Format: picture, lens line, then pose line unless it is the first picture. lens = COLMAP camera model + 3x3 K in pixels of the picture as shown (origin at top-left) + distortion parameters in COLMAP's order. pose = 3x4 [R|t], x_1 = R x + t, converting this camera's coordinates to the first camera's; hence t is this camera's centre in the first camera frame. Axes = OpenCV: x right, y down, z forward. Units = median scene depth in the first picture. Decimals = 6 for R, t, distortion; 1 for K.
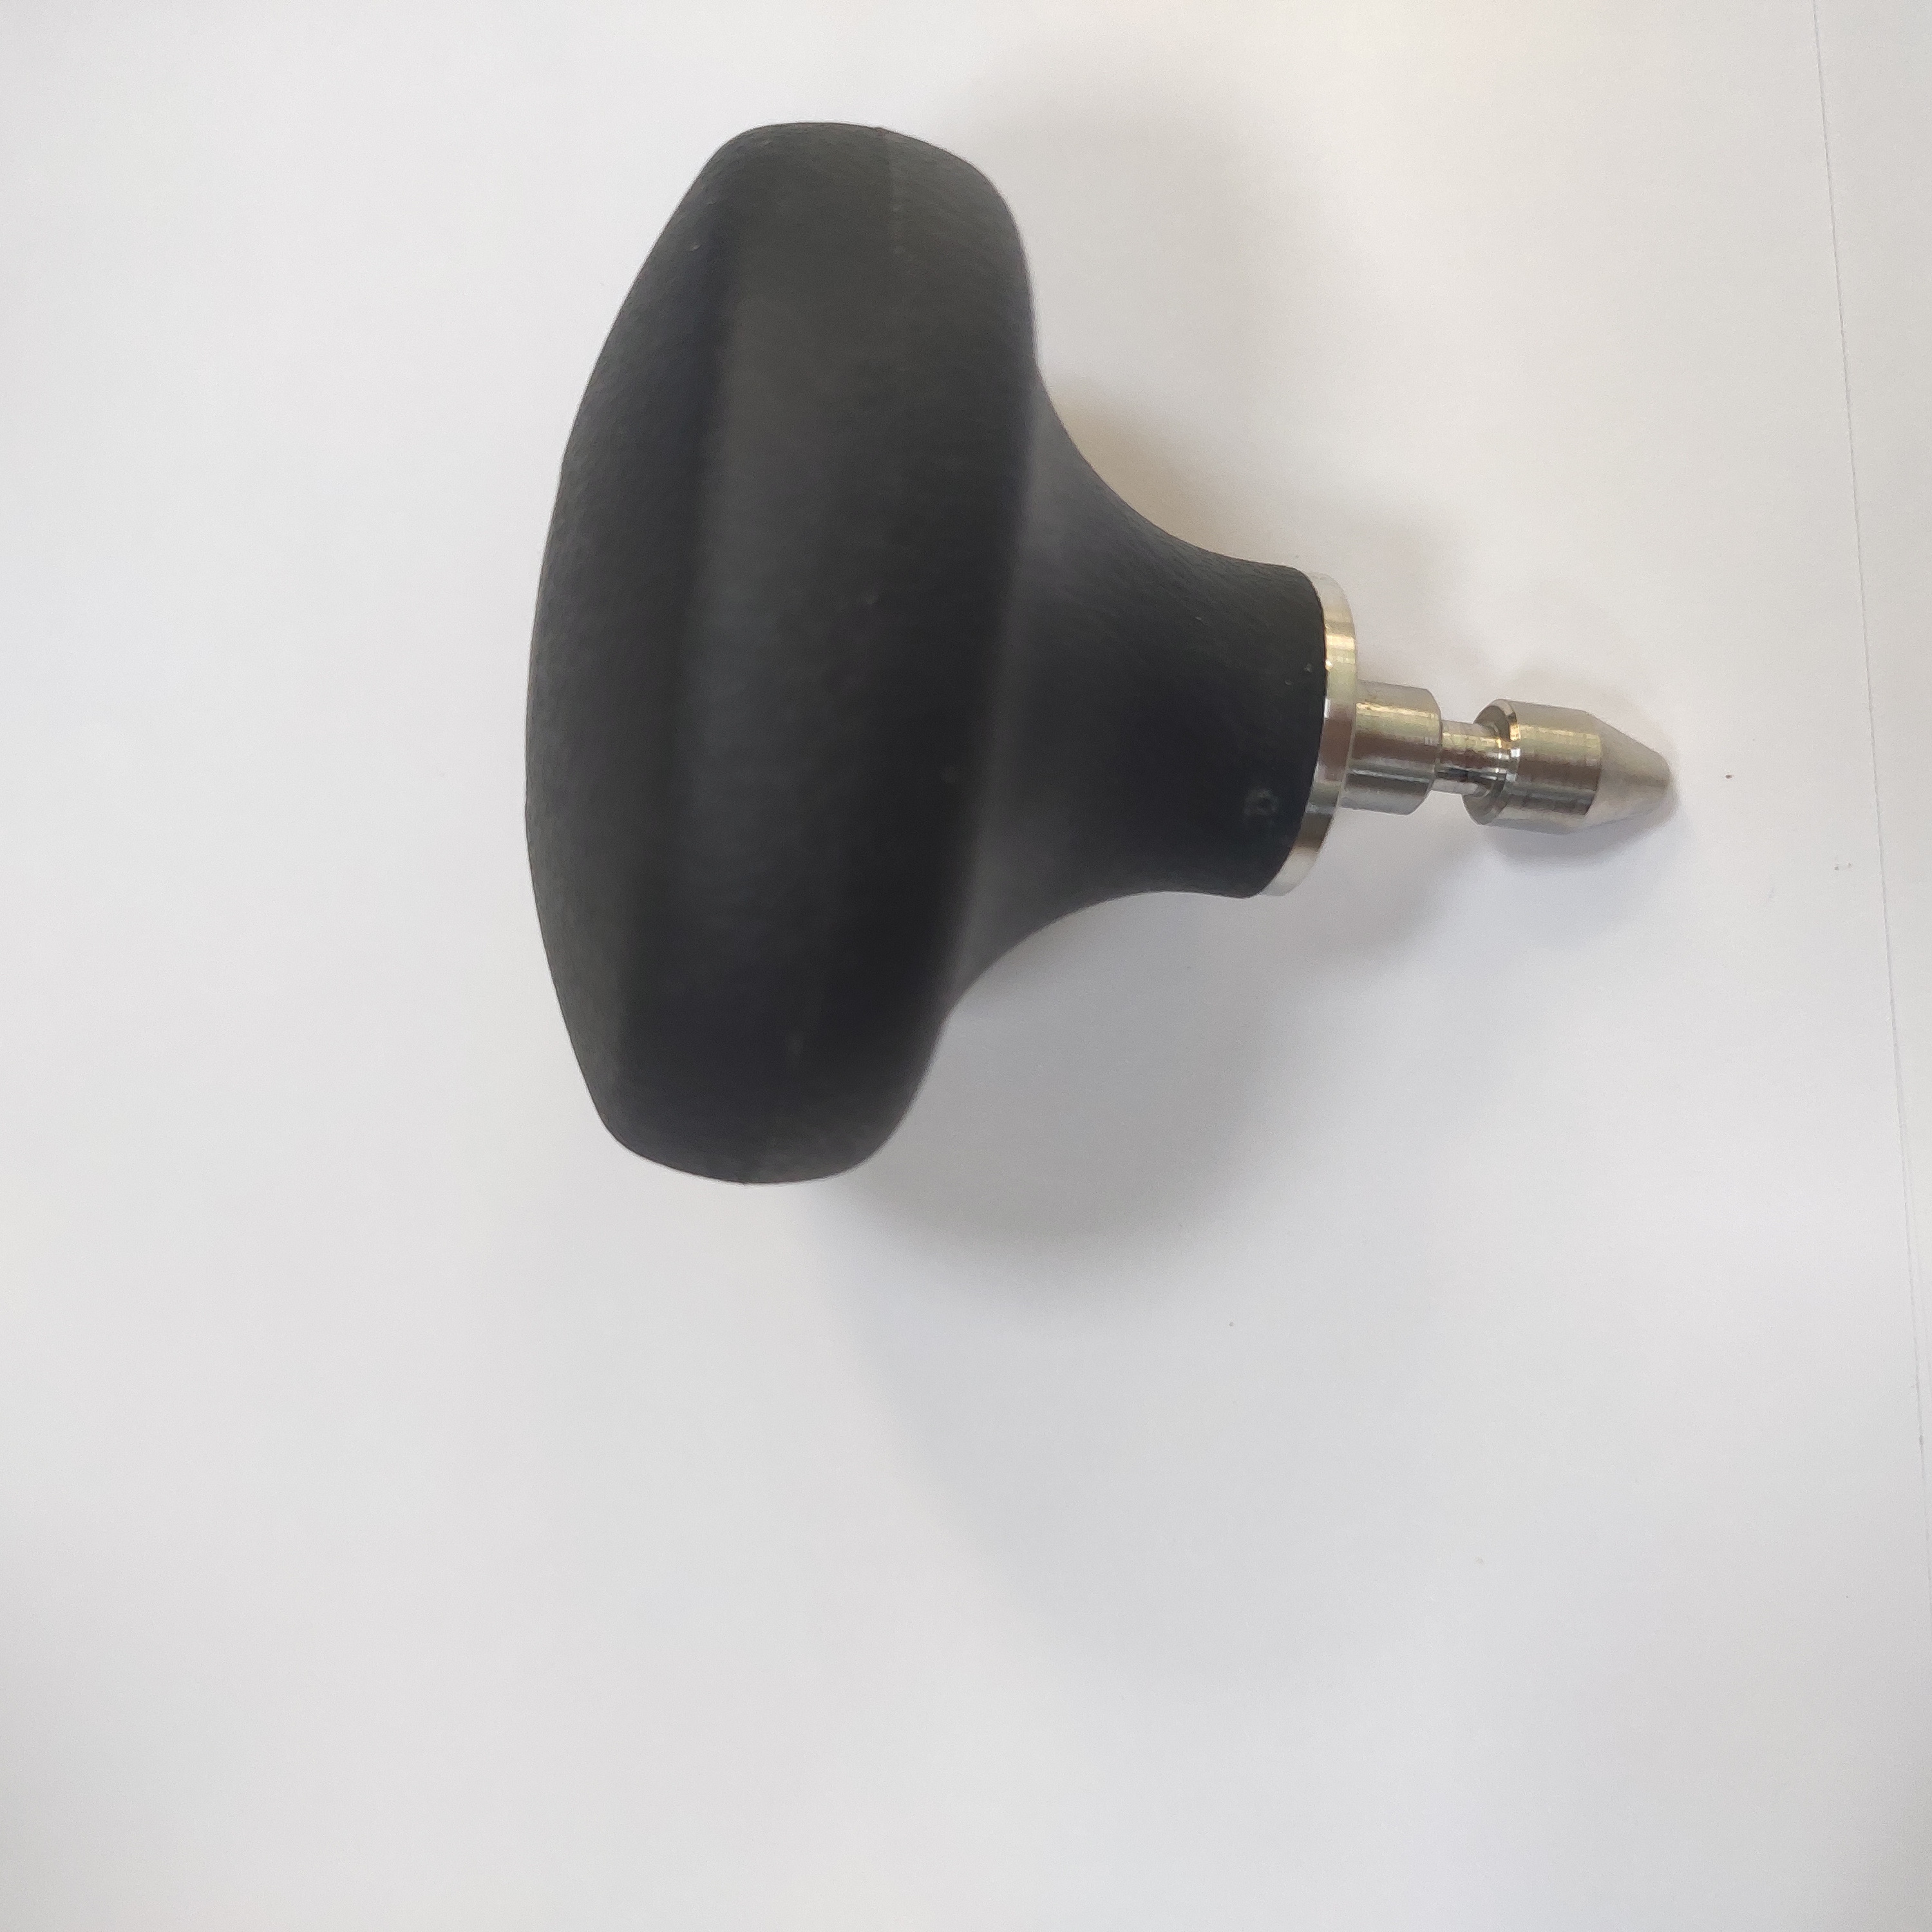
lens RADIAL K [[2058.5, 0, 965.7], [0, 2058.5, 971.0], [0, 0, 1]] dist [0.007922, 0.000000]
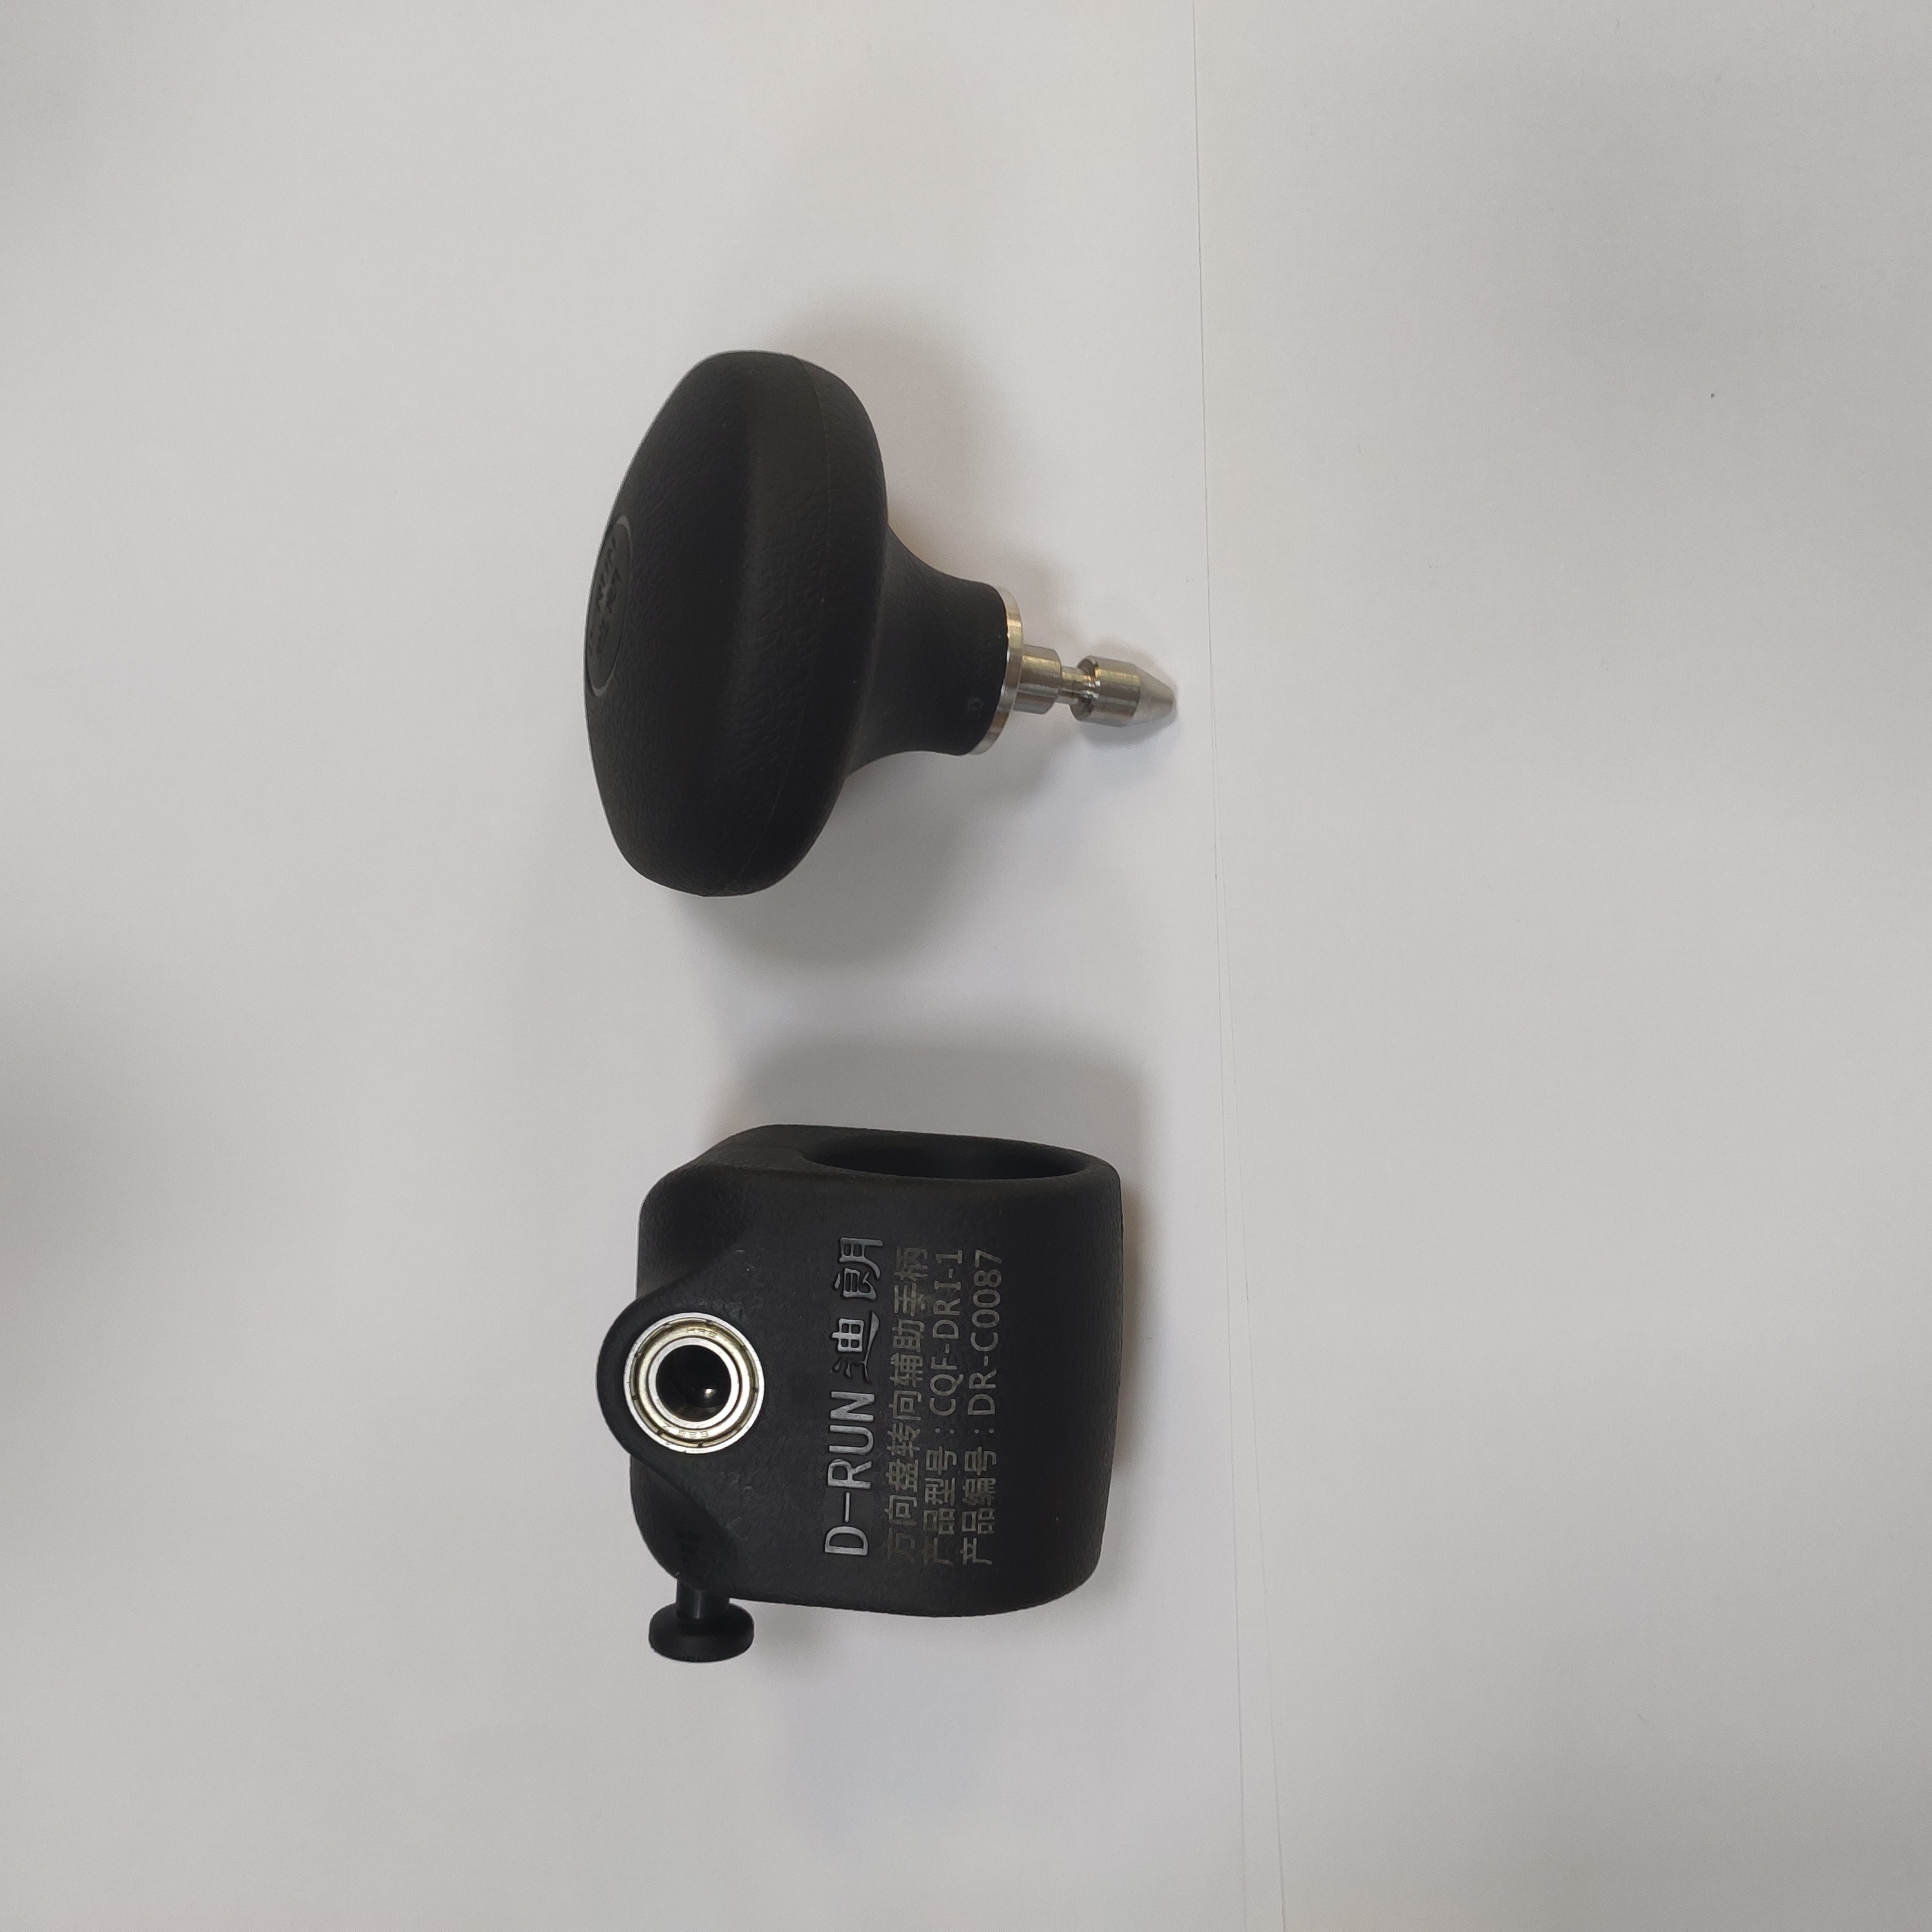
lens RADIAL K [[2058.5, 0, 967.3], [0, 2058.5, 962.2], [0, 0, 1]] dist [0.007922, 0.000000]
pose [[0.975717, -0.004410, 0.218991, -0.283055], [0.001148, 0.999887, 0.015020, 0.129289], [-0.219032, -0.014404, 0.975611, -0.882848]]
